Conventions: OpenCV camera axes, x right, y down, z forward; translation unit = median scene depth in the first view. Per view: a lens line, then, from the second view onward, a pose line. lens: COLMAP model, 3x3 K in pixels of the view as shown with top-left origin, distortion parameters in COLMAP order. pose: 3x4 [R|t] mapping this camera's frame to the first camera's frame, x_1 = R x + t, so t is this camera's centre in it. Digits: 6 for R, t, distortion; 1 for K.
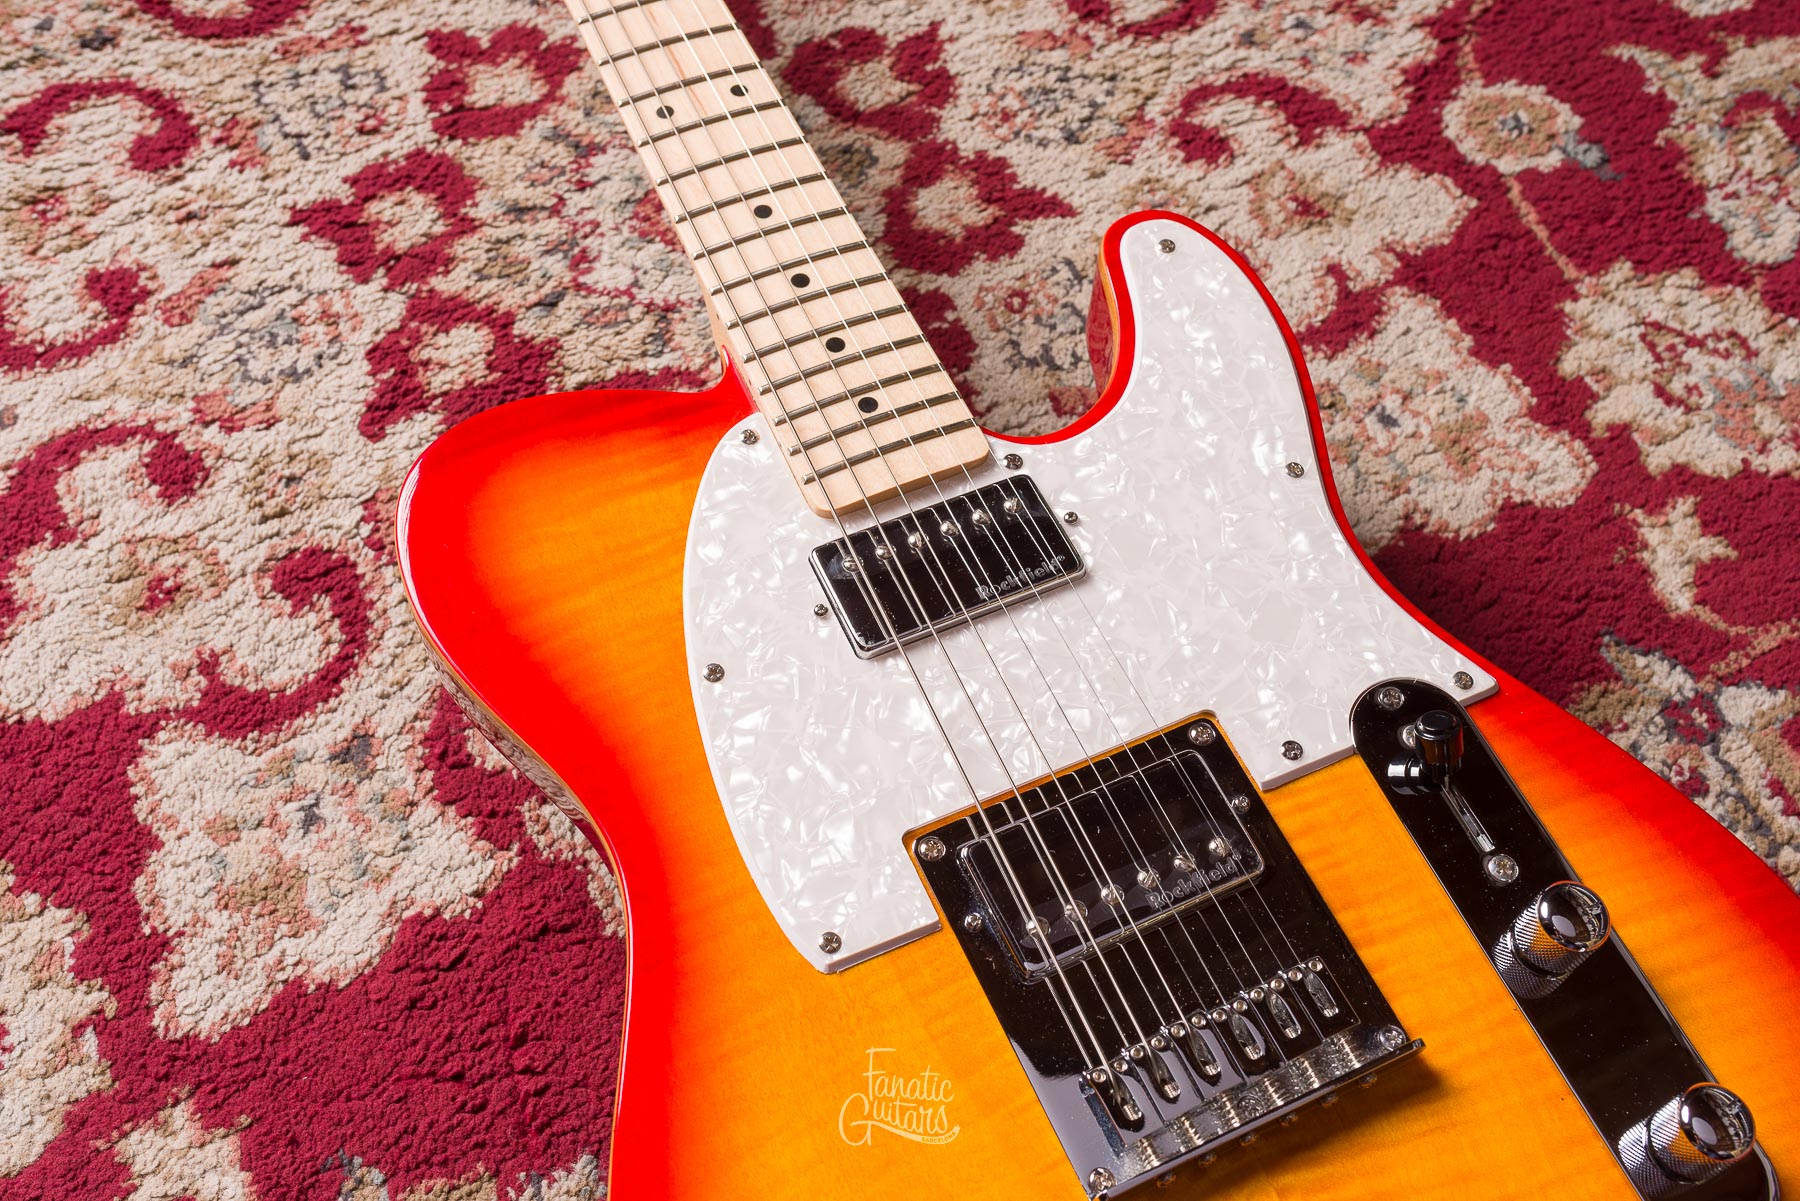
lens RADIAL K [[1783.0, 0, 903.4], [0, 1783.0, 595.2], [0, 0, 1]] dist [0.004006, 0.000000]
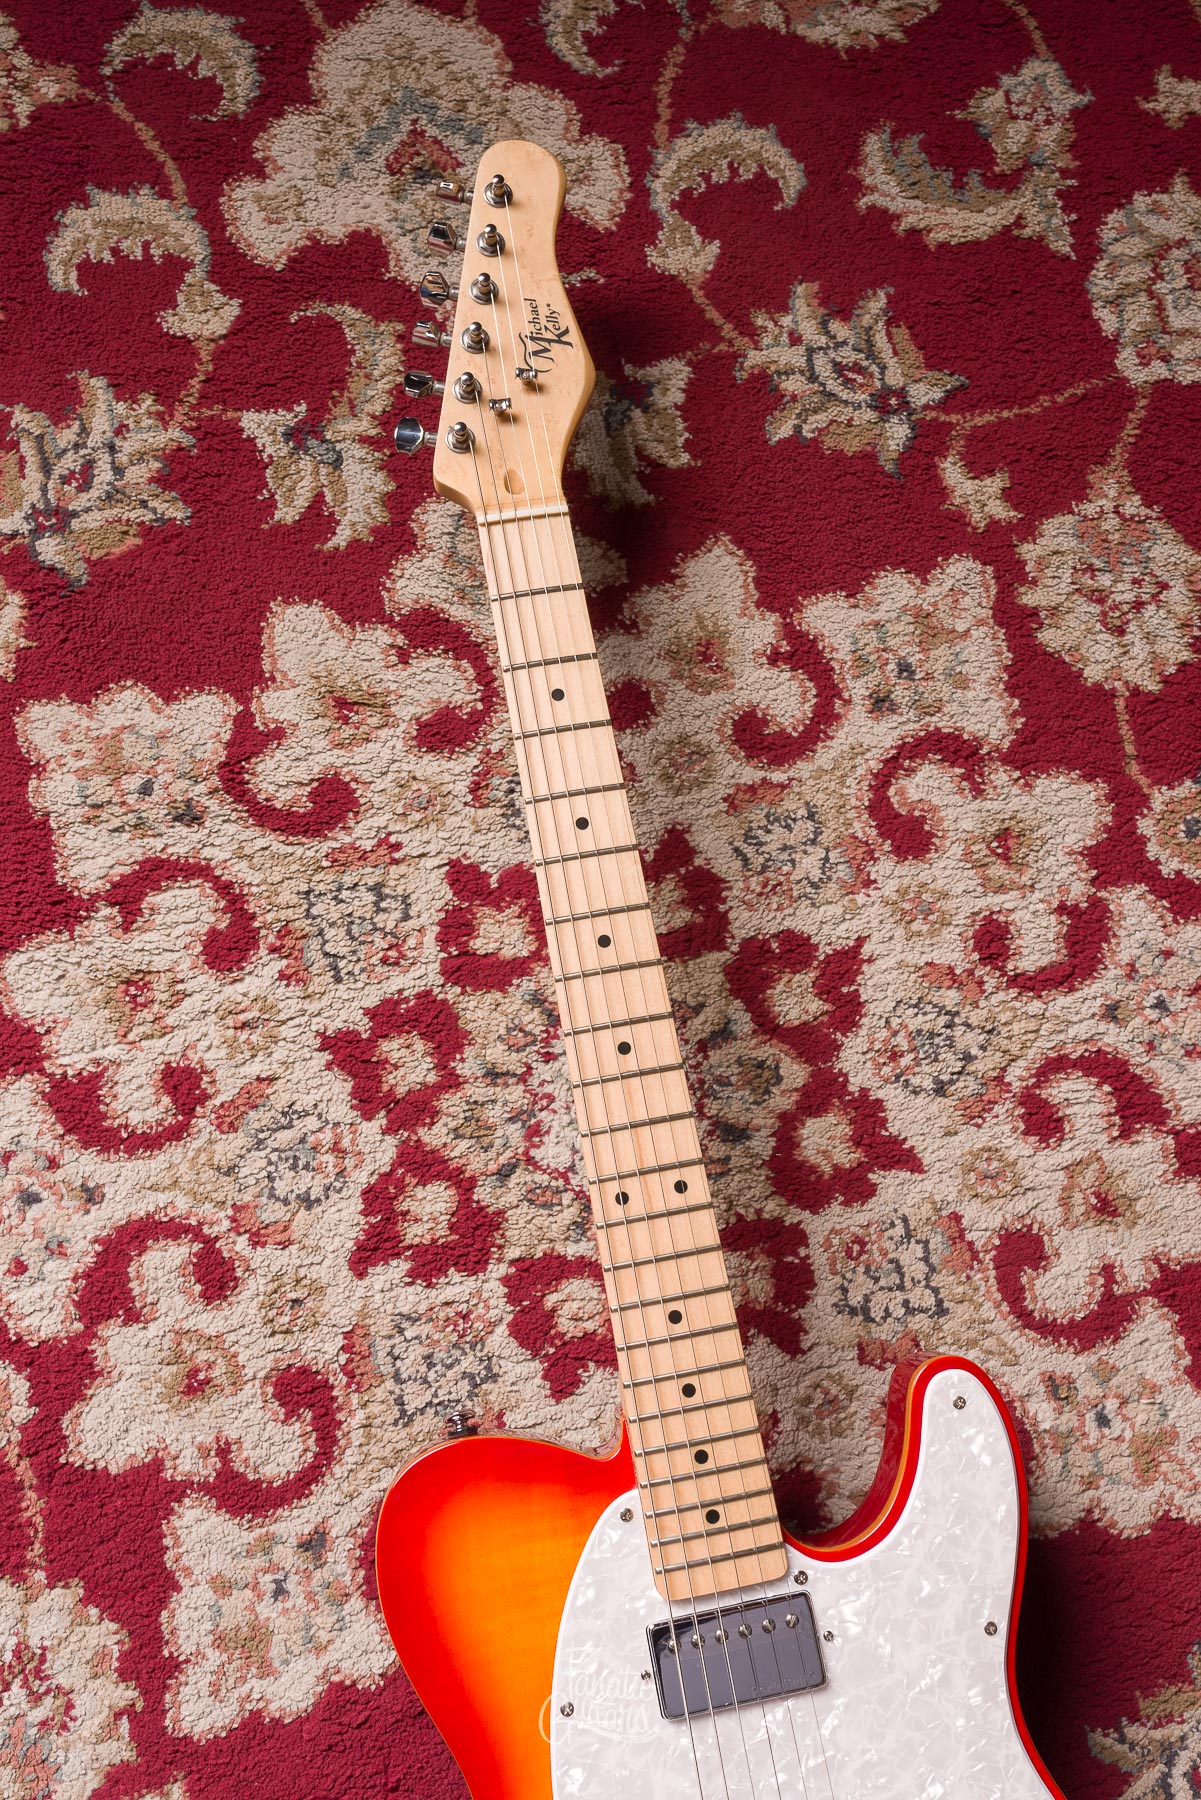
lens RADIAL K [[1783.0, 0, 602.9], [0, 1783.0, 884.9], [0, 0, 1]] dist [0.004006, 0.000000]
pose [[0.971083, 0.238310, -0.014360, -0.162376], [-0.220990, 0.920010, 0.323643, -0.803442], [0.090339, -0.311110, 0.946070, -0.158571]]
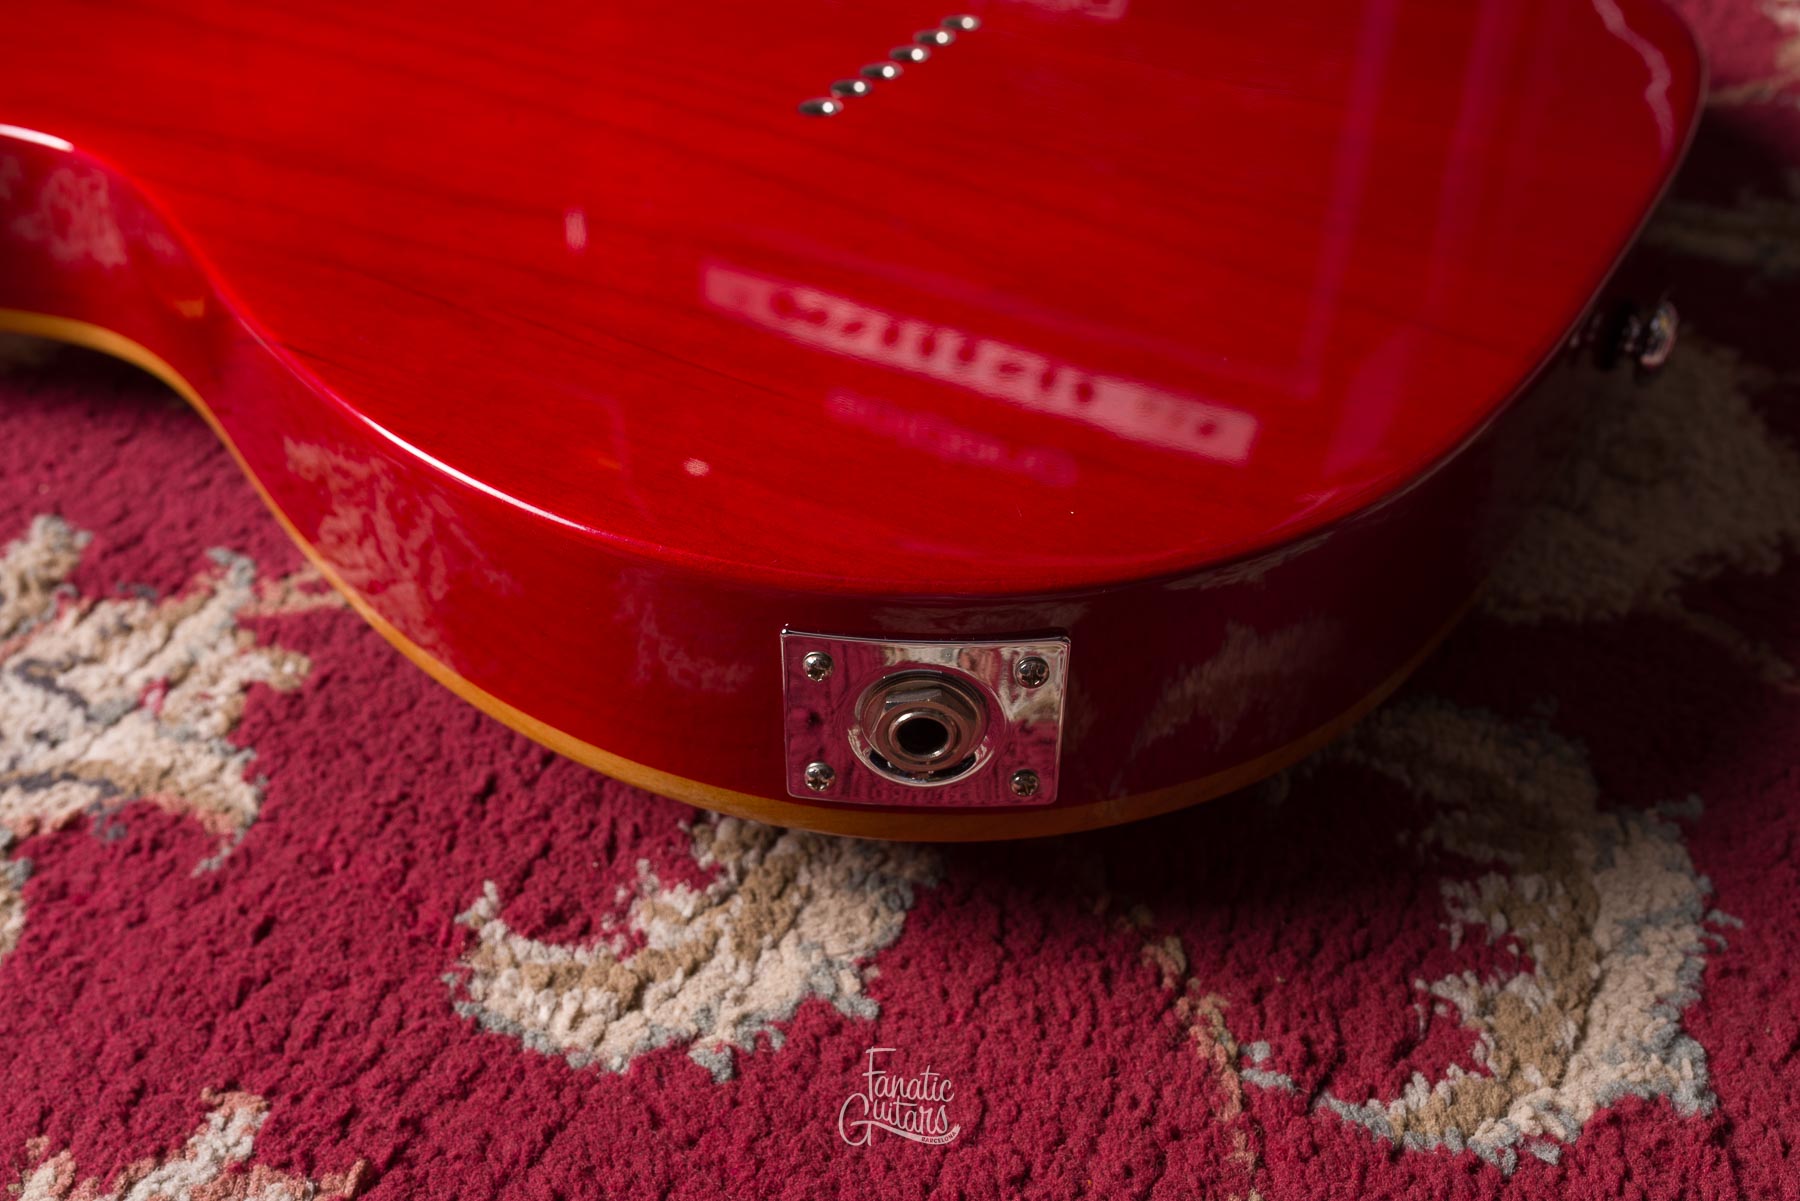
lens RADIAL K [[1853.2, 0, 903.8], [0, 1853.2, 596.7], [0, 0, 1]] dist [0.001937, 0.000000]
pose [[0.812778, -0.434756, 0.387788, -0.152533], [0.533528, 0.822813, -0.195769, 0.506241], [-0.233965, 0.366013, 0.900719, 0.224431]]
